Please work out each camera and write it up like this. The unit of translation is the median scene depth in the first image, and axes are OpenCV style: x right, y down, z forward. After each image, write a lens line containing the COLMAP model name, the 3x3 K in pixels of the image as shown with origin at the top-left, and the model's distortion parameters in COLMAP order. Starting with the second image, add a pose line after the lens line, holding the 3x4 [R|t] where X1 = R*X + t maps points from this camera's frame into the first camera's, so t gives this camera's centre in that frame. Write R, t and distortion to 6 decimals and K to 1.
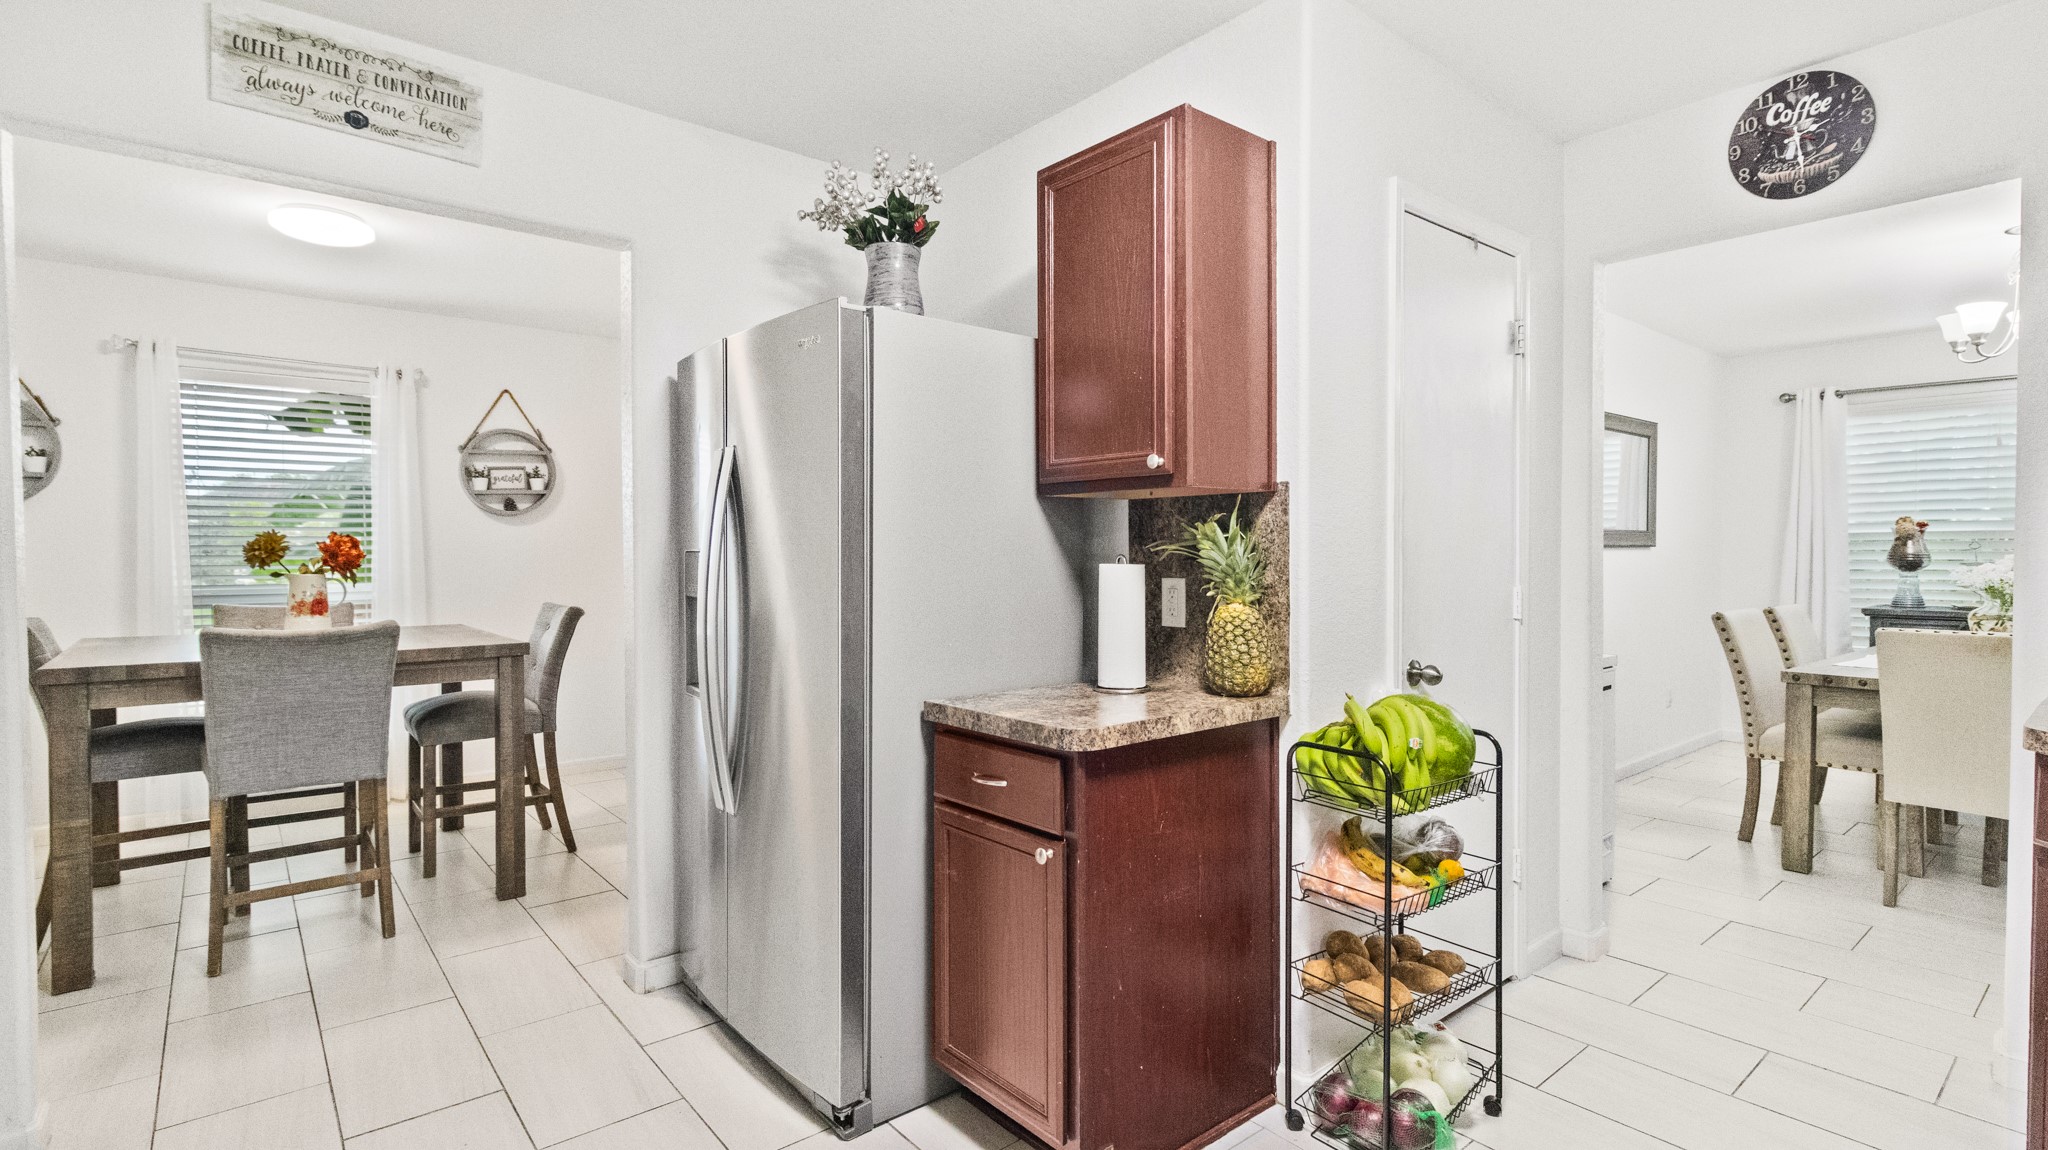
lens RADIAL K [[957.8, 0, 1016.5], [0, 957.8, 575.3], [0, 0, 1]] dist [0.002572, 0.001899]
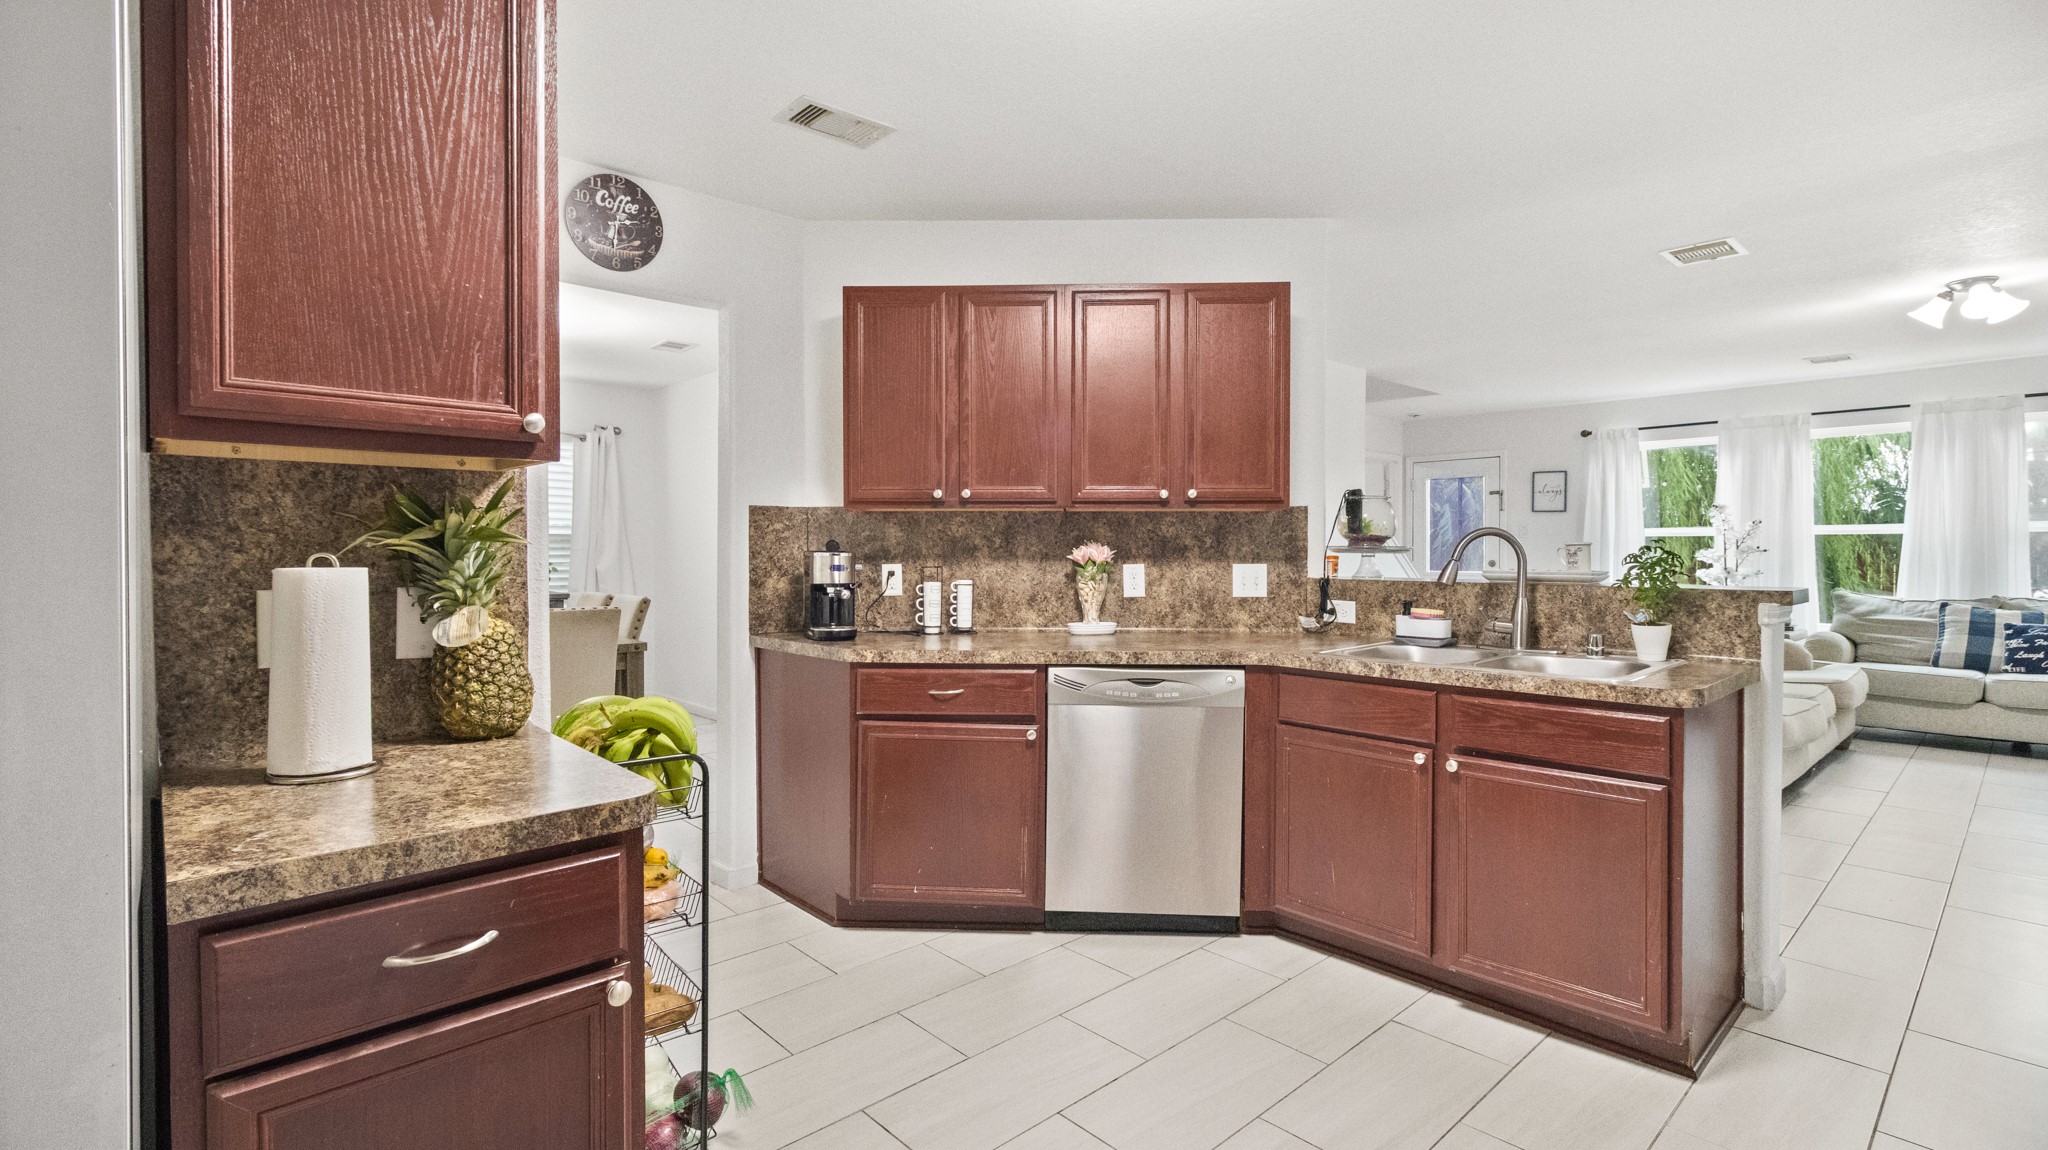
lens RADIAL K [[957.8, 0, 1016.9], [0, 957.8, 566.6], [0, 0, 1]] dist [0.002572, 0.001899]
pose [[-0.062446, -0.016908, 0.997905, -0.516091], [0.023395, 0.999557, 0.018400, -0.013060], [-0.997774, 0.024495, -0.062022, 0.581658]]
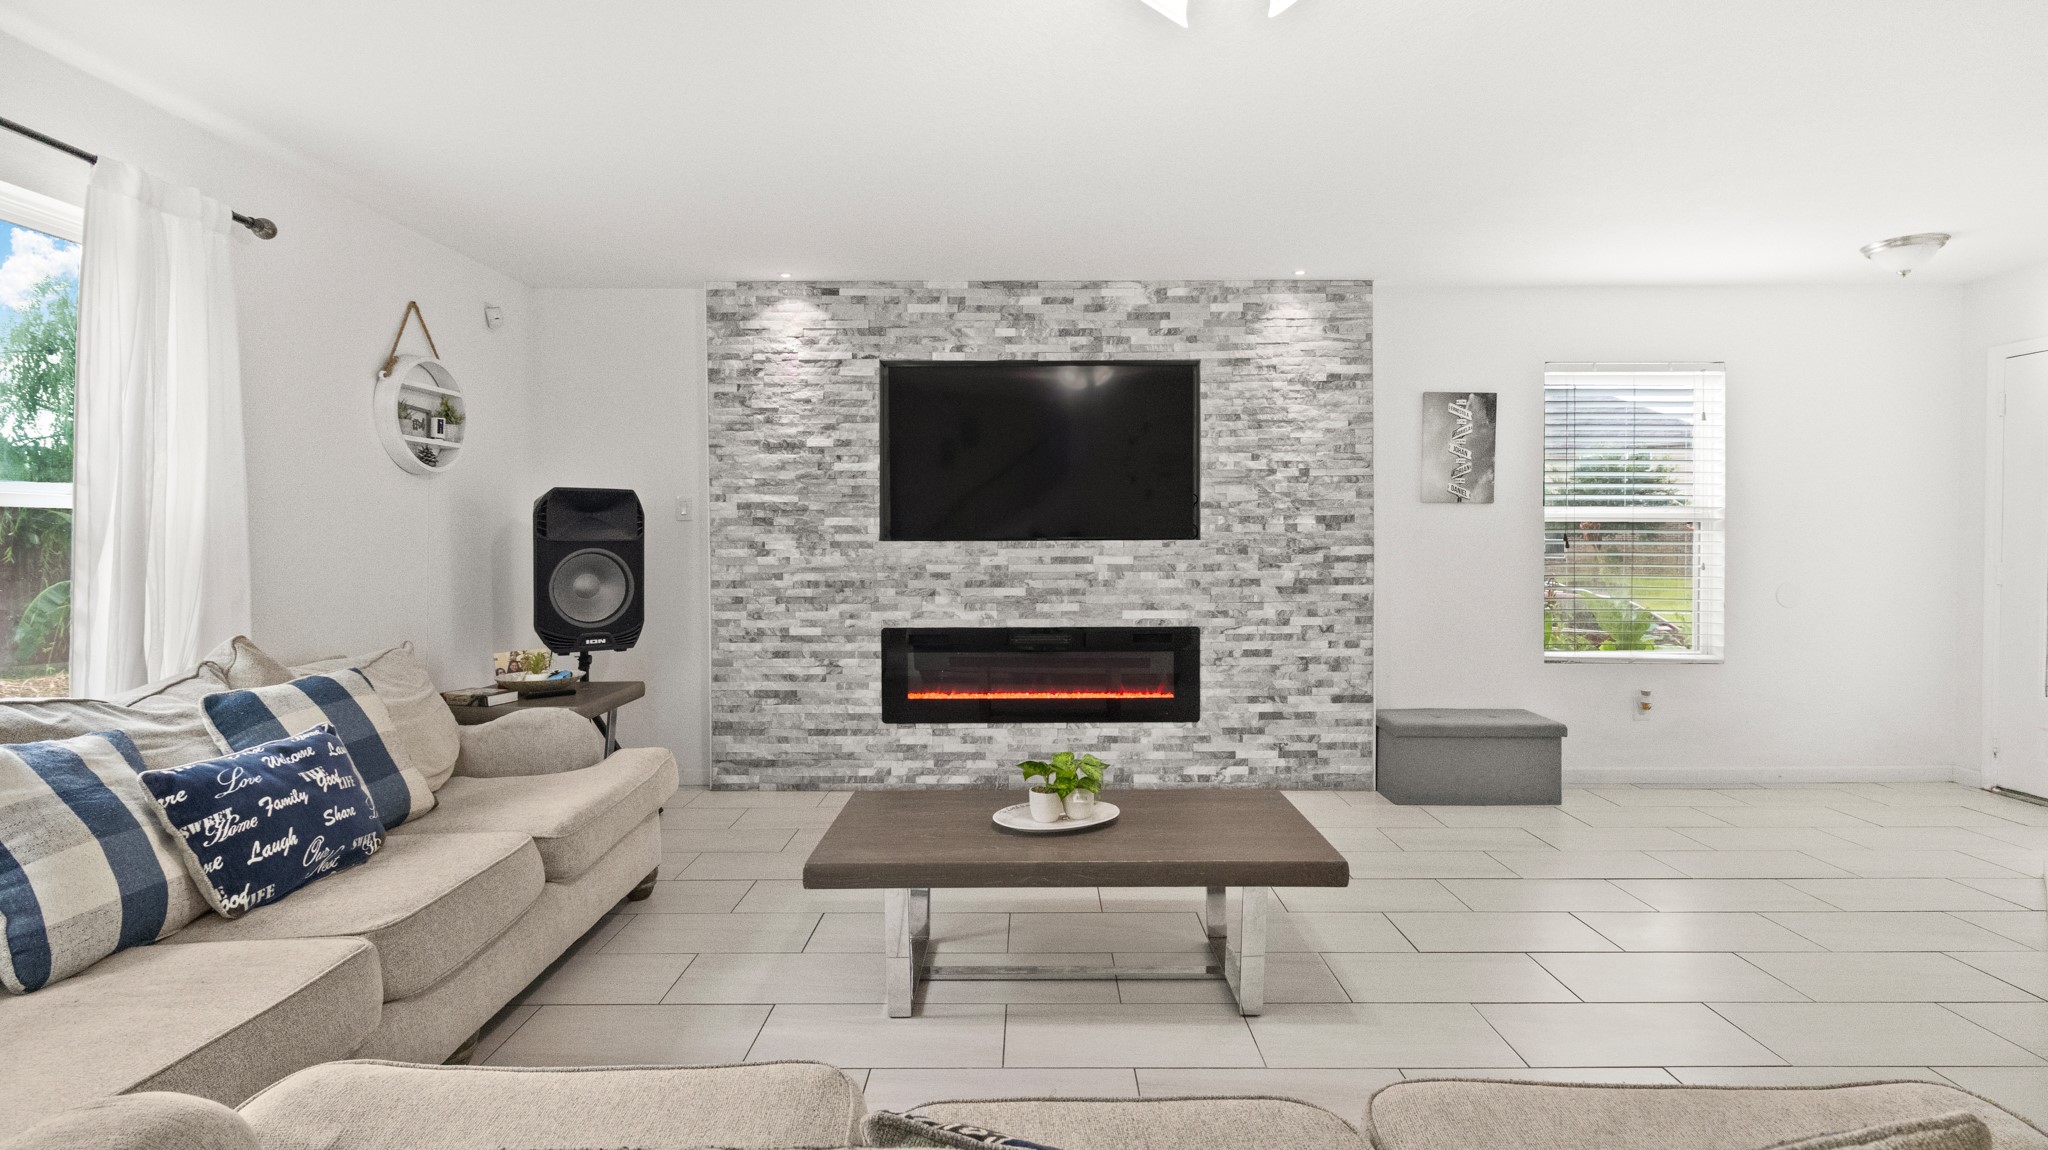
lens RADIAL K [[957.8, 0, 1040.6], [0, 957.8, 551.2], [0, 0, 1]] dist [0.002572, 0.001899]
pose [[-0.636322, 0.017081, -0.771235, 1.894013], [-0.011043, 0.999451, 0.031247, 0.009304], [0.771345, 0.028400, -0.635783, -0.969158]]
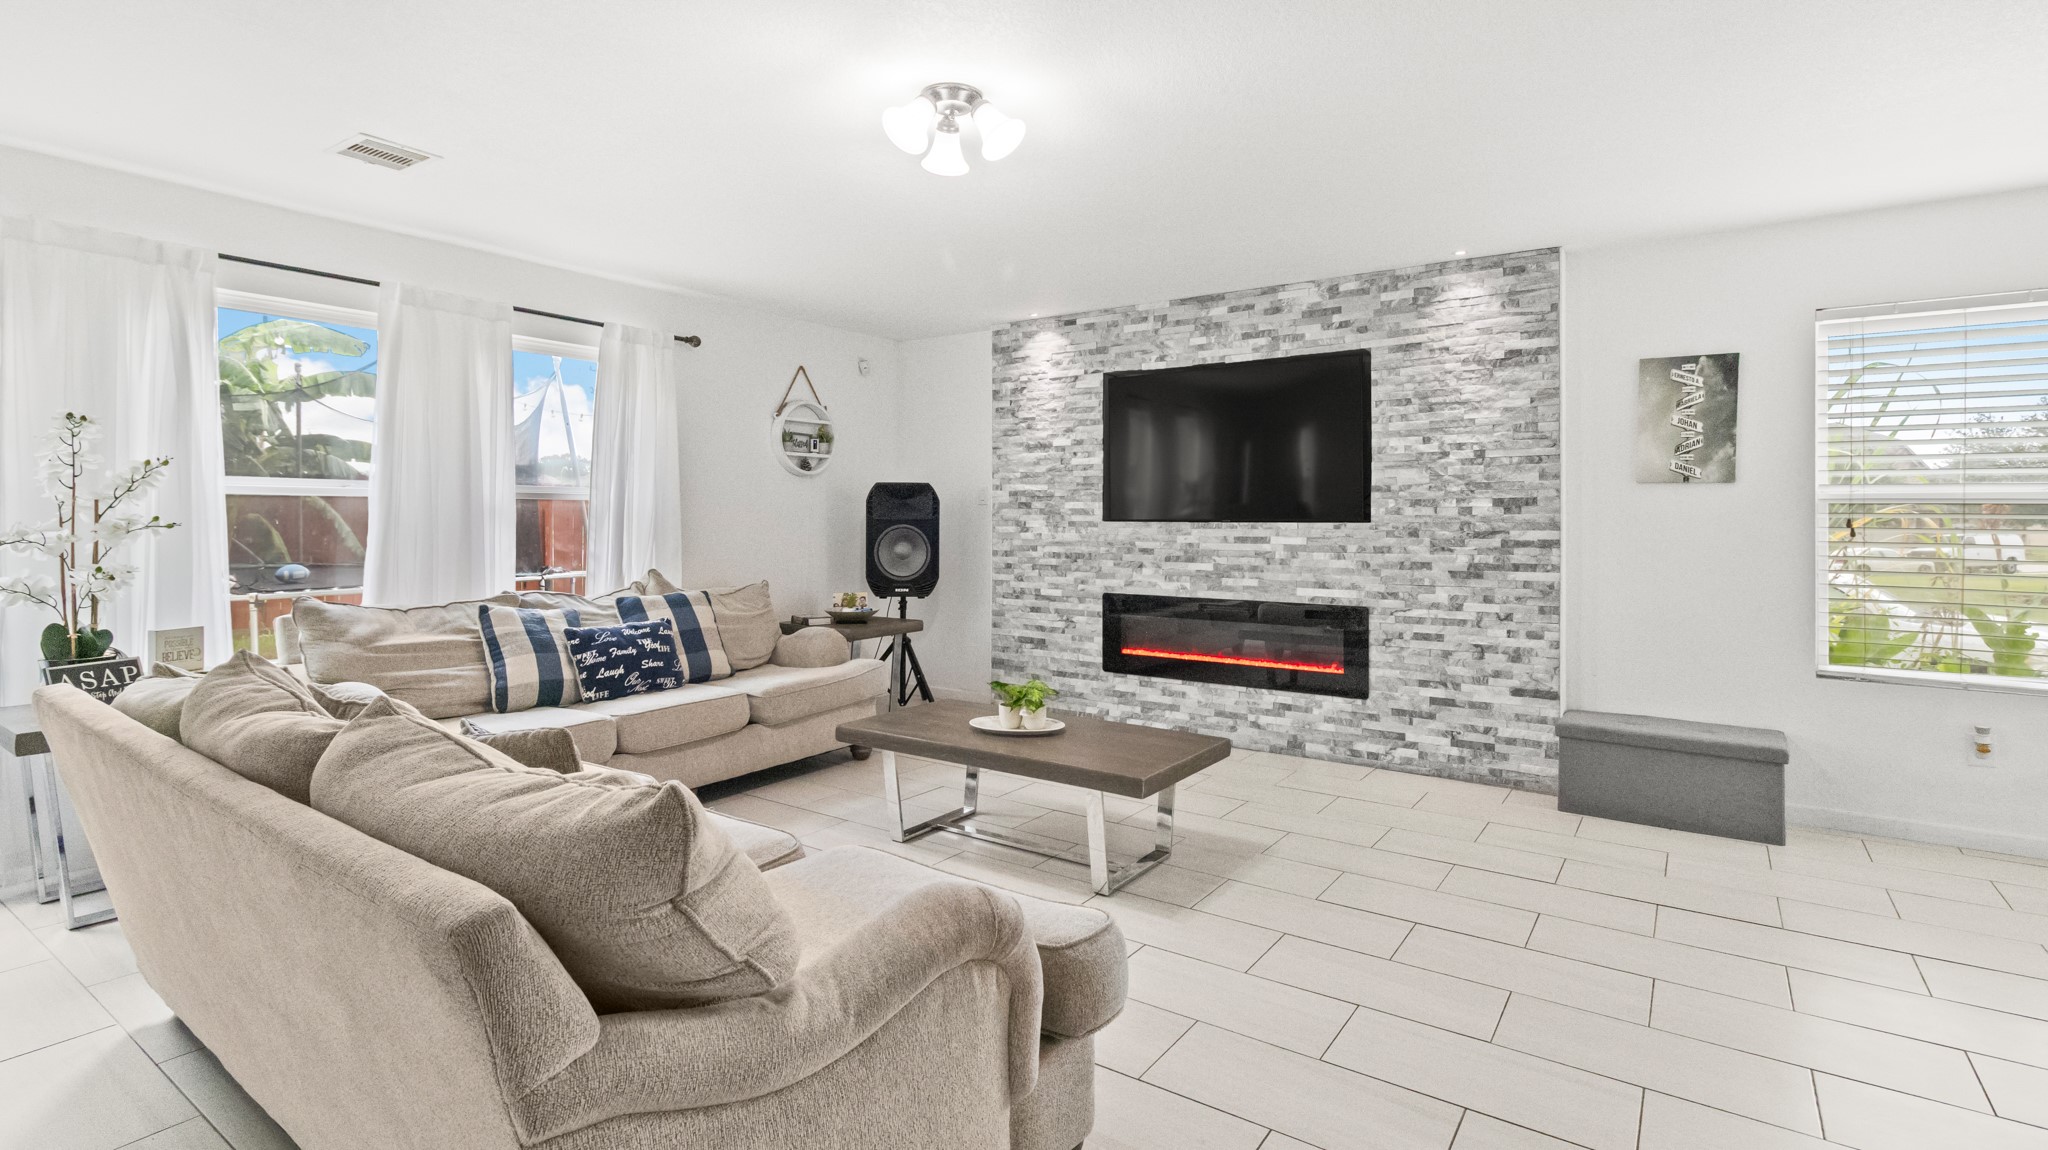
lens RADIAL K [[957.8, 0, 1030.0], [0, 957.8, 514.4], [0, 0, 1]] dist [0.002572, 0.001899]
pose [[-0.963284, -0.001558, -0.268479, 1.419241], [-0.006313, 0.999838, 0.016850, -0.002772], [0.268410, 0.017926, -0.963138, -0.227716]]
